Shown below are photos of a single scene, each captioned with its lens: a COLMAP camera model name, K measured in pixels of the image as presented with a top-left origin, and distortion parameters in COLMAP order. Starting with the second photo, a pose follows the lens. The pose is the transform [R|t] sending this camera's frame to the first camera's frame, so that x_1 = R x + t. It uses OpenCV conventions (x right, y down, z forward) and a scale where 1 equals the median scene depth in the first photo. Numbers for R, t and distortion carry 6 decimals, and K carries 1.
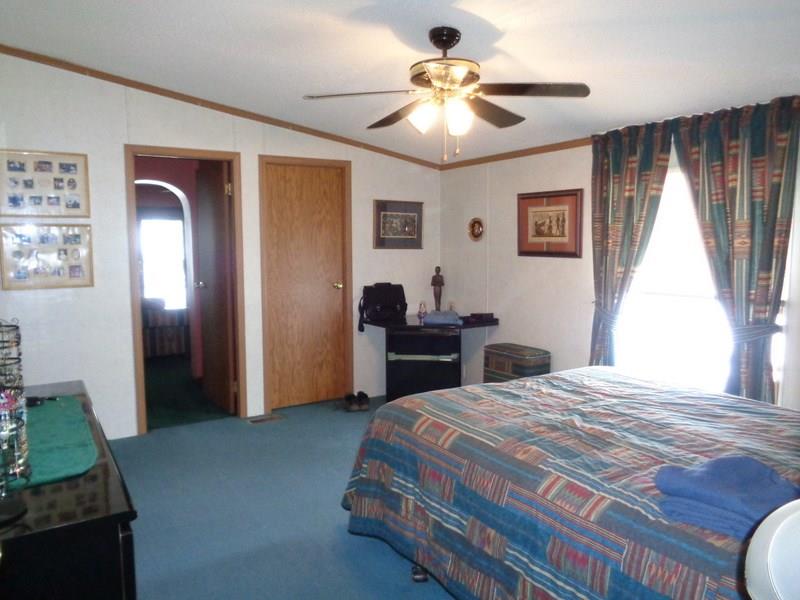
lens RADIAL K [[596.2, 0, 400.0], [0, 596.2, 300.0], [0, 0, 1]] dist [-0.003020, -0.001383]
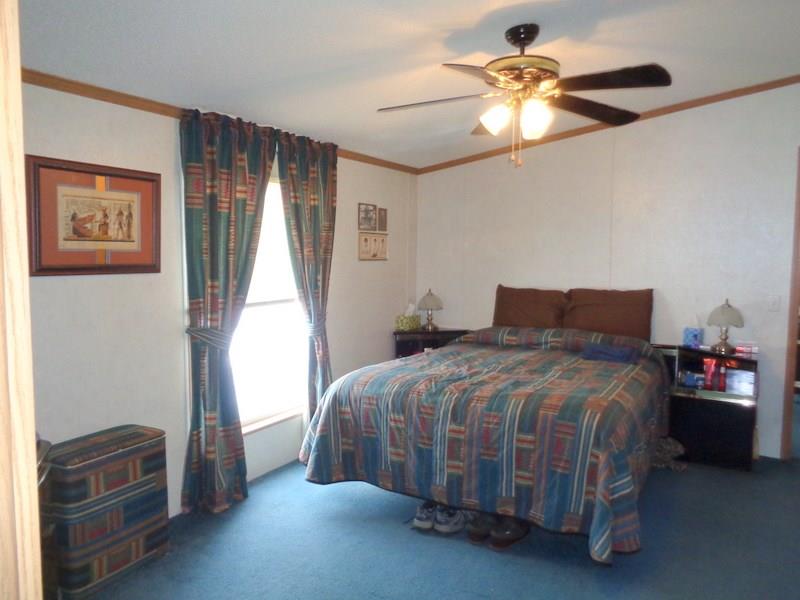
lens RADIAL K [[596.2, 0, 400.0], [0, 596.2, 300.0], [0, 0, 1]] dist [-0.003020, -0.001383]
pose [[-0.486431, -0.085602, 0.869516, -0.437615], [0.072339, 0.987826, 0.137718, -0.111759], [-0.870719, 0.129890, -0.474317, 1.064171]]
